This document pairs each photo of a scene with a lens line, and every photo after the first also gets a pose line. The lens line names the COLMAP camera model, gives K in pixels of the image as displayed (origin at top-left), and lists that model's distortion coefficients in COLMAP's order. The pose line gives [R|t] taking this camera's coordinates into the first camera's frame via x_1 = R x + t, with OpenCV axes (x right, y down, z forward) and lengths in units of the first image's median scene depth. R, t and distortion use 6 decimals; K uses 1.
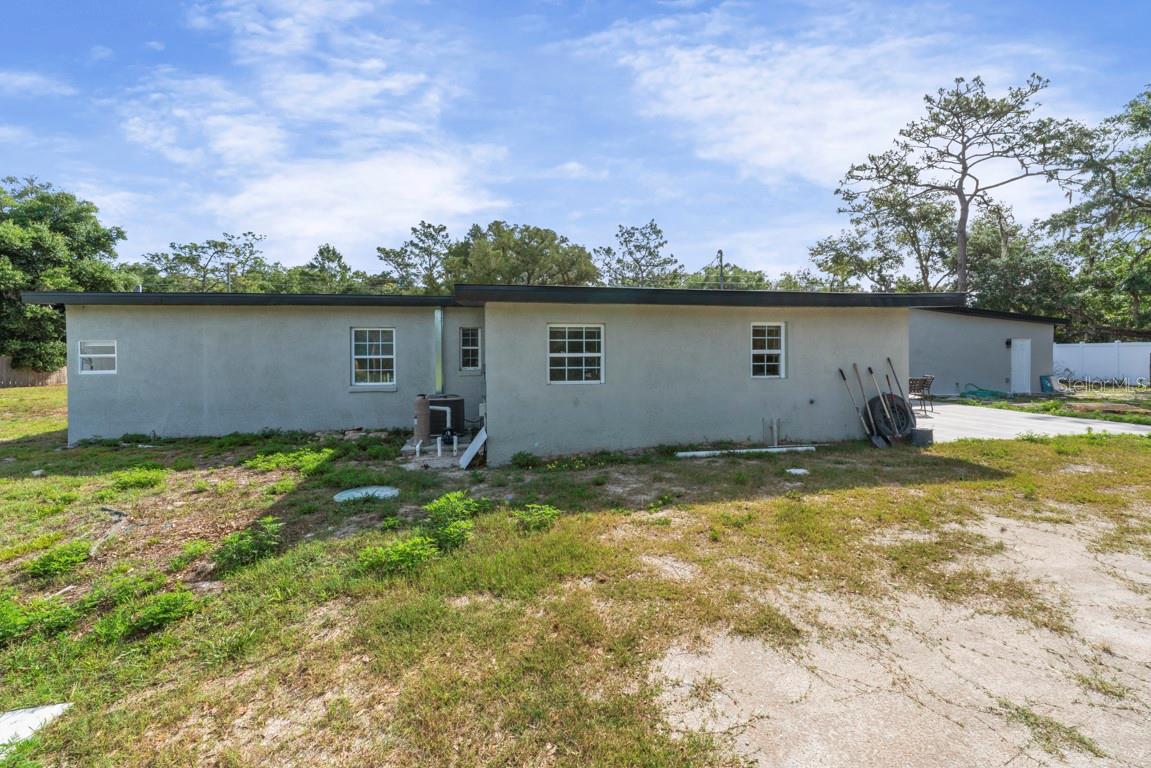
lens RADIAL K [[468.9, 0, 572.4], [0, 468.9, 348.8], [0, 0, 1]] dist [-0.000100, -0.000146]
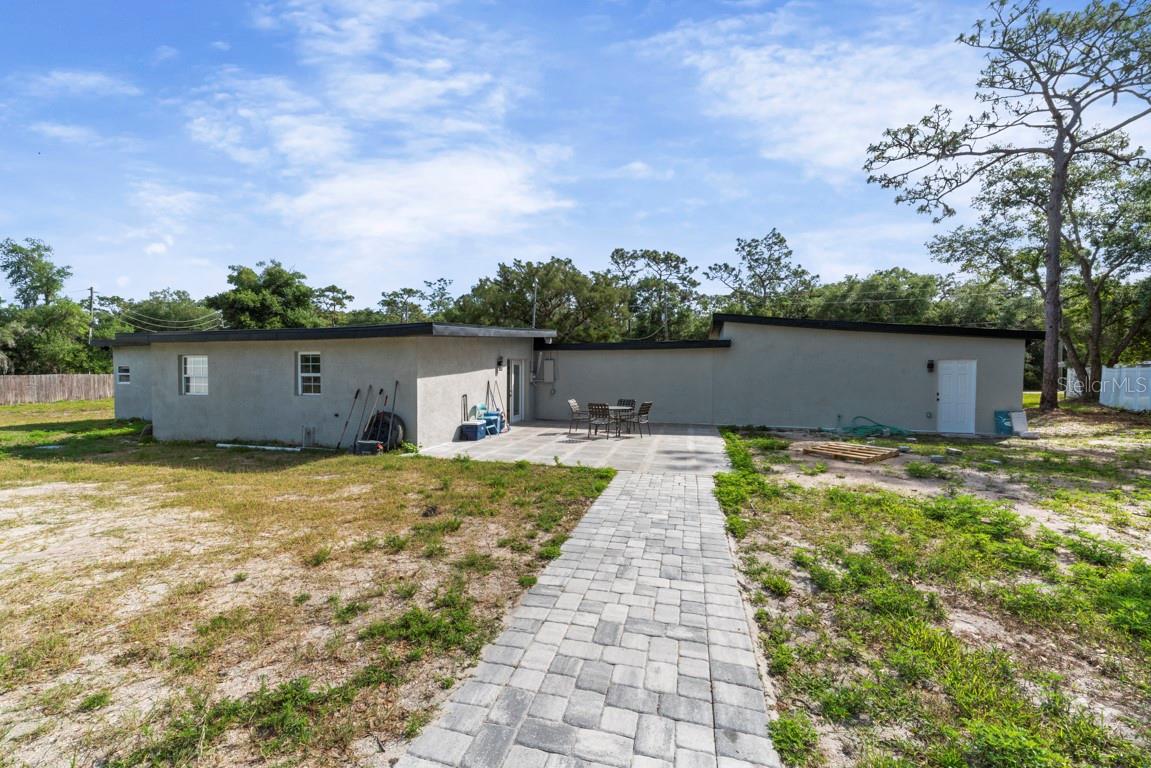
lens RADIAL K [[465.5, 0, 572.2], [0, 465.5, 364.8], [0, 0, 1]] dist [0.001026, -0.000210]
pose [[0.897764, -0.001961, -0.440472, 0.484083], [-0.002893, 0.999942, -0.010347, -0.002867], [0.440466, 0.010563, 0.897707, 0.049653]]
